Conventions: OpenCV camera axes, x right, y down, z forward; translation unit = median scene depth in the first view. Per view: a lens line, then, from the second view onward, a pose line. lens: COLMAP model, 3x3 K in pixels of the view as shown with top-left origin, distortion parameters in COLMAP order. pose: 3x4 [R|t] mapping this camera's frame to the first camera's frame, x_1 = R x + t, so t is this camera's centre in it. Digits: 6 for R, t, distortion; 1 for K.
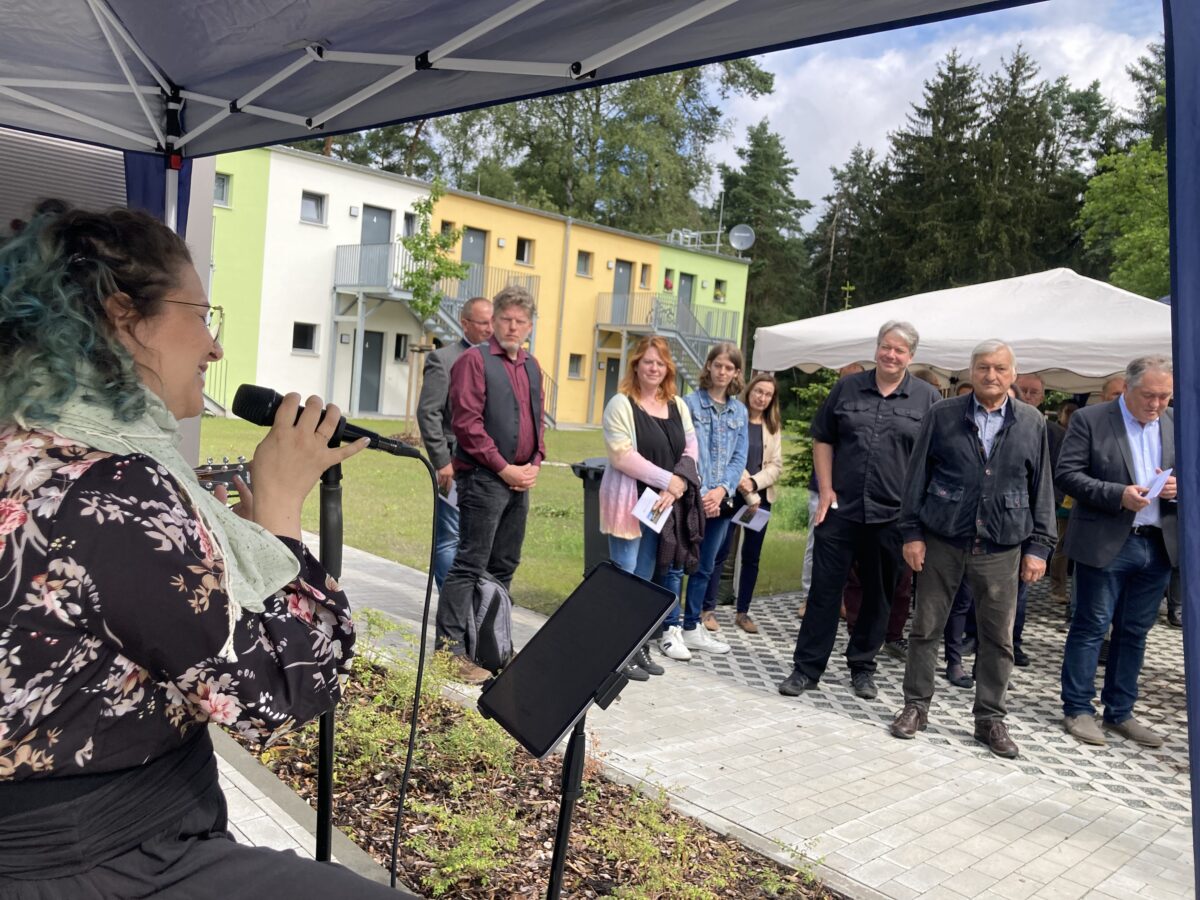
lens RADIAL K [[980.6, 0, 600.0], [0, 980.6, 450.0], [0, 0, 1]] dist [-0.005853, -0.011019]
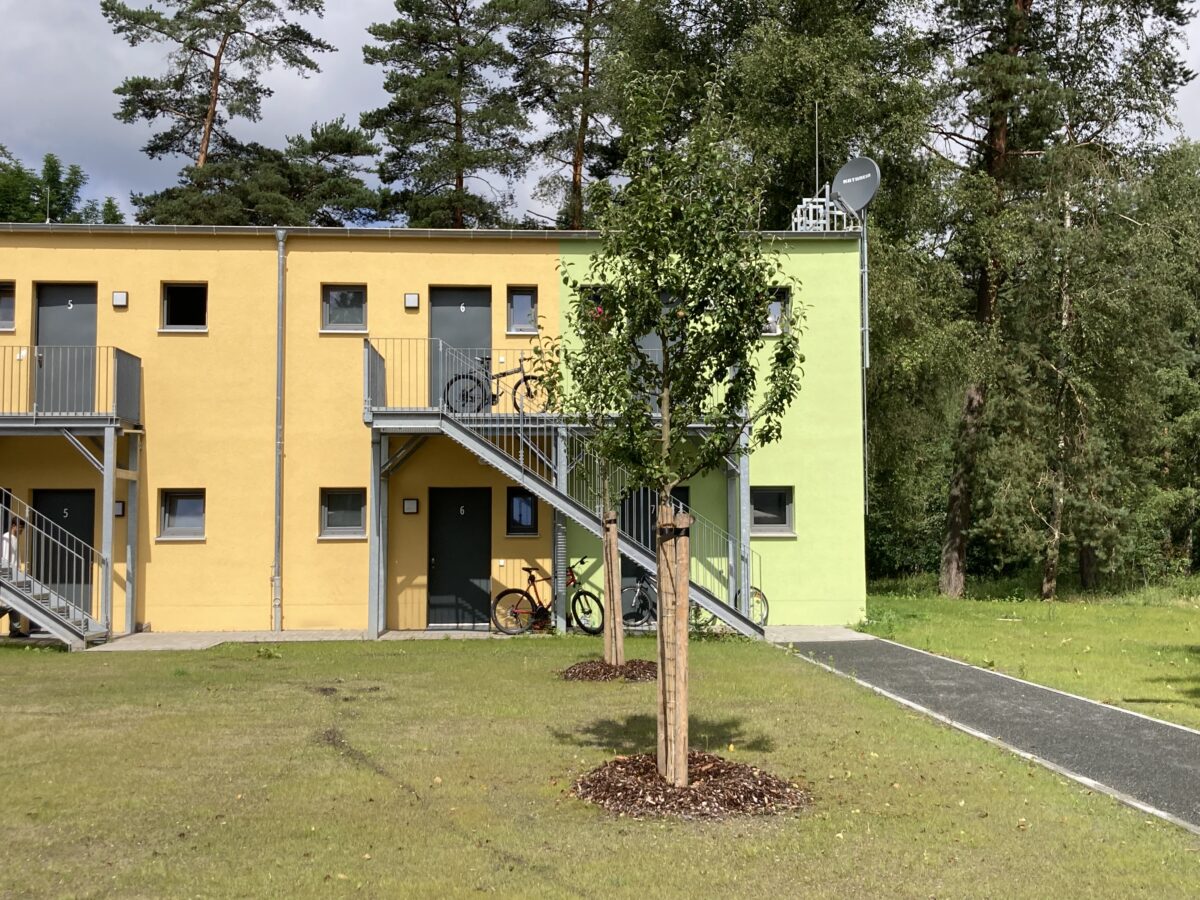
lens RADIAL K [[1386.3, 0, 600.0], [0, 1386.3, 450.0], [0, 0, 1]] dist [0.141467, -0.536726]
pose [[0.764540, -0.128748, -0.631588, 0.260386], [0.028800, 0.985694, -0.166069, 0.001972], [0.643933, 0.108777, 0.757310, 0.271160]]
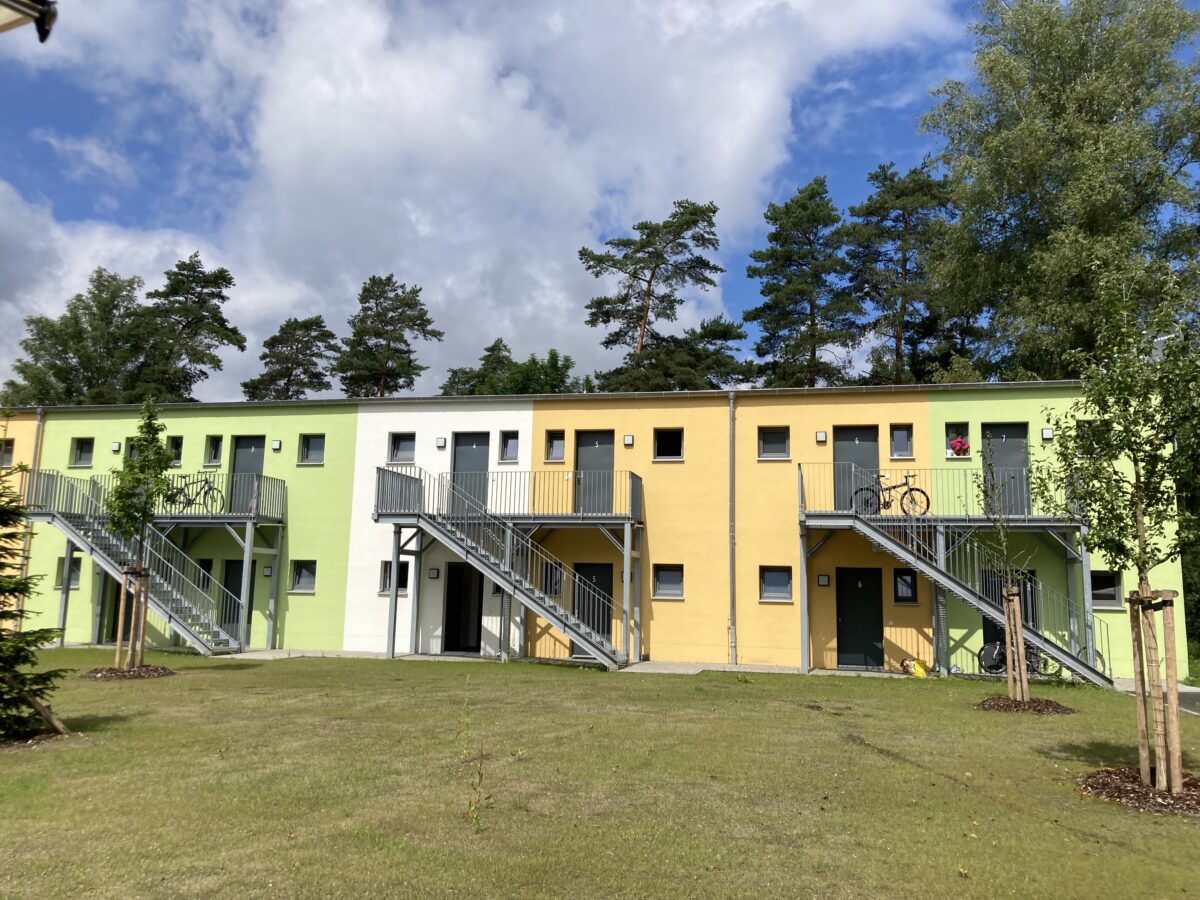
lens RADIAL K [[968.9, 0, 600.0], [0, 968.9, 450.0], [0, 0, 1]] dist [0.009825, -0.049085]
pose [[0.539593, -0.199042, -0.818060, 0.251255], [-0.032722, 0.965961, -0.256611, 0.002966], [0.841290, 0.165235, 0.514713, 0.254047]]
